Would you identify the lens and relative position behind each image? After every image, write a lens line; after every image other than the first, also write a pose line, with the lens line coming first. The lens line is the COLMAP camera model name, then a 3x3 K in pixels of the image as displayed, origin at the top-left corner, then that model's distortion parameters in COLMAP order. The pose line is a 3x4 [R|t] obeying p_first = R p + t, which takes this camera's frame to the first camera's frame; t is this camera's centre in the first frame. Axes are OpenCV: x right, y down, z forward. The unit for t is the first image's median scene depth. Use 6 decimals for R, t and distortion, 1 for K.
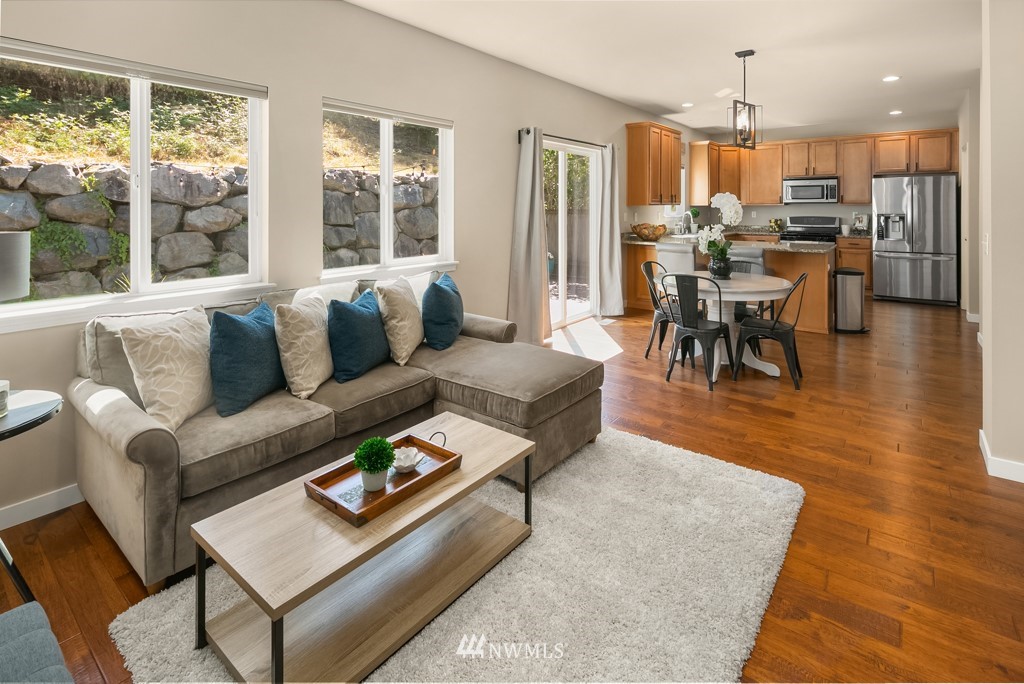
lens RADIAL K [[497.0, 0, 508.2], [0, 497.0, 203.2], [0, 0, 1]] dist [0.000071, -0.000718]
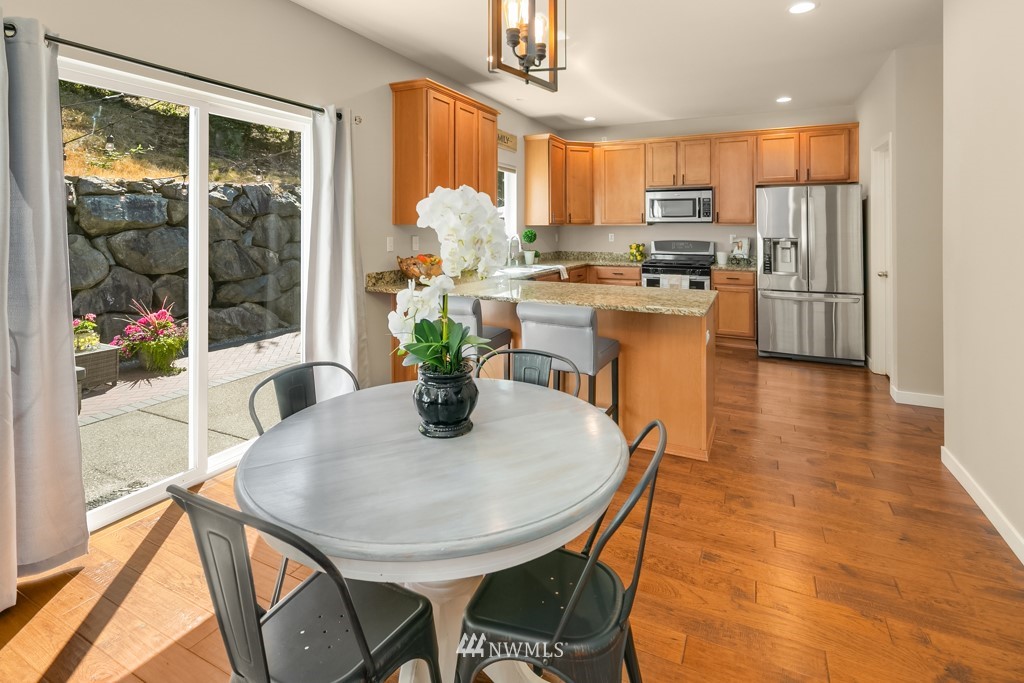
lens RADIAL K [[505.5, 0, 506.4], [0, 505.5, 216.4], [0, 0, 1]] dist [0.006747, 0.000064]
pose [[0.977183, 0.006982, 0.212284, 0.208175], [-0.003748, 0.999871, -0.015629, 0.003432], [-0.212366, 0.014477, 0.977083, 0.337274]]
